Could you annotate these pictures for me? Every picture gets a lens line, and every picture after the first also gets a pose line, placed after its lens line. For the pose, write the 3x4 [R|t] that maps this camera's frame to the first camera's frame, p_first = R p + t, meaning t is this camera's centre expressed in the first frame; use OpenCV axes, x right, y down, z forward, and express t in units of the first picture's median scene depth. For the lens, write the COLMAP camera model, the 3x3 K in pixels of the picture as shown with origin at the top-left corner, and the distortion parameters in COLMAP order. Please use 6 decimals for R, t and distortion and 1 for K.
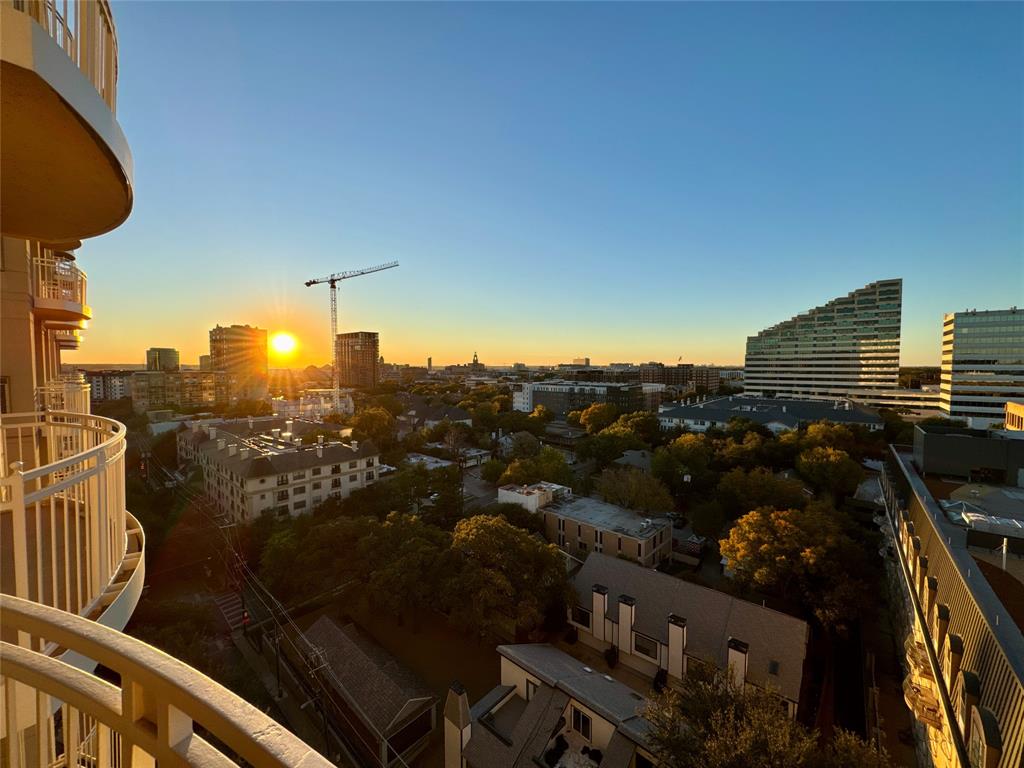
lens RADIAL K [[407.5, 0, 512.9], [0, 407.5, 382.8], [0, 0, 1]] dist [-0.003523, 0.000173]
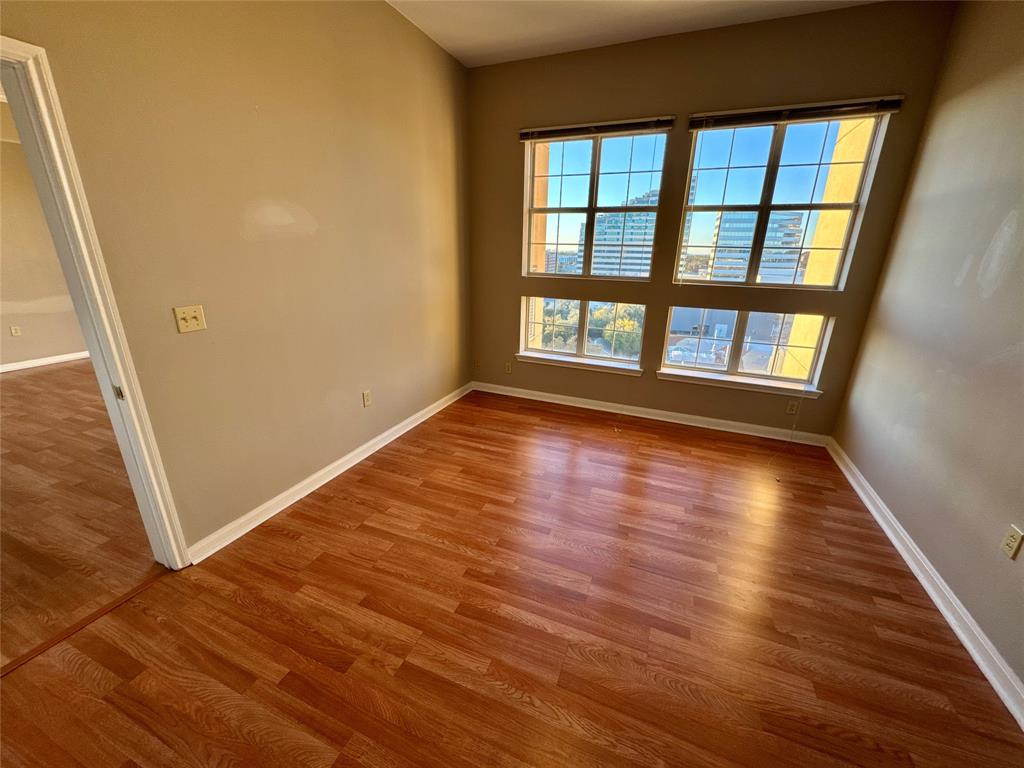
lens RADIAL K [[407.5, 0, 514.2], [0, 407.5, 383.8], [0, 0, 1]] dist [-0.003523, 0.000173]
pose [[0.937462, -0.093047, 0.335422, 0.069604], [-0.003048, 0.961380, 0.275207, 0.341427], [-0.348076, -0.259019, 0.900973, -9.957883]]
